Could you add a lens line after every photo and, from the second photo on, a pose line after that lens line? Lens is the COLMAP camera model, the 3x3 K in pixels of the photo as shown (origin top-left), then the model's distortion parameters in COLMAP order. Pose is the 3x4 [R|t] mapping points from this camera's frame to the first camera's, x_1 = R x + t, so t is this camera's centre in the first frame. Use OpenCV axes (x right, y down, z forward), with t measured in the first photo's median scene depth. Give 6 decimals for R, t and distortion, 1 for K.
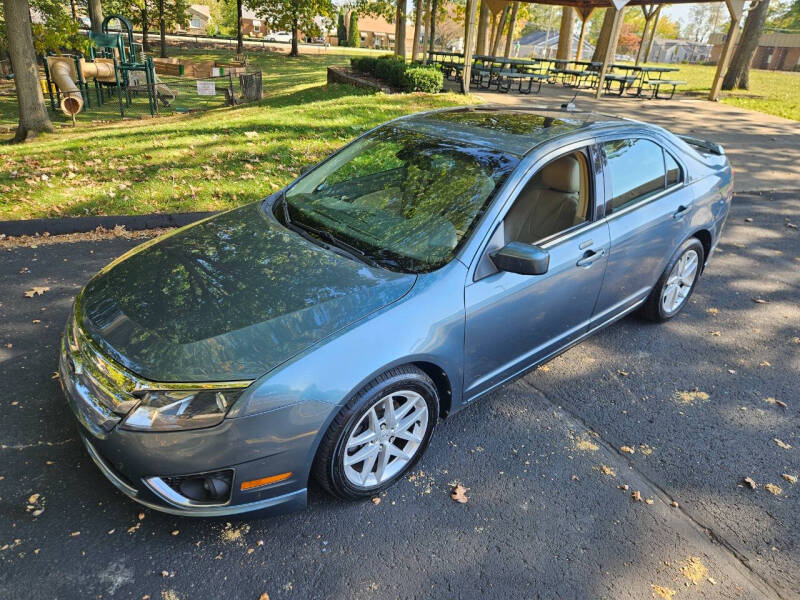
lens RADIAL K [[558.1, 0, 395.7], [0, 558.1, 318.4], [0, 0, 1]] dist [0.079288, -0.069179]
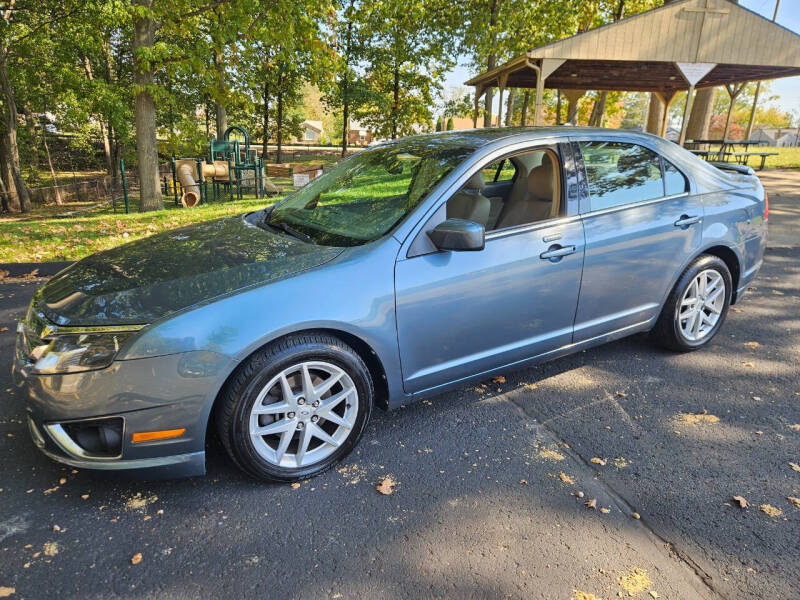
lens RADIAL K [[558.1, 0, 395.7], [0, 558.1, 318.4], [0, 0, 1]] dist [0.079288, -0.069179]
pose [[0.984191, 0.014097, -0.176546, 0.204948], [-0.043169, 0.985856, -0.161938, 0.136826], [0.171767, 0.166999, 0.970880, 0.052117]]
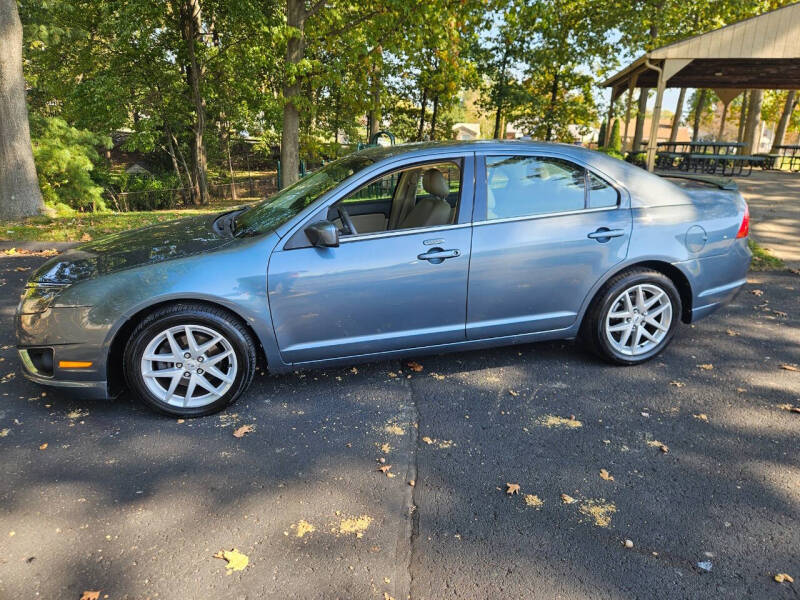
lens RADIAL K [[559.8, 0, 388.4], [0, 559.8, 311.3], [0, 0, 1]] dist [0.075055, -0.064816]
pose [[0.887593, 0.096824, -0.450337, 0.618397], [-0.179232, 0.973209, -0.144012, 0.134573], [0.424329, 0.208539, 0.881168, 0.053889]]
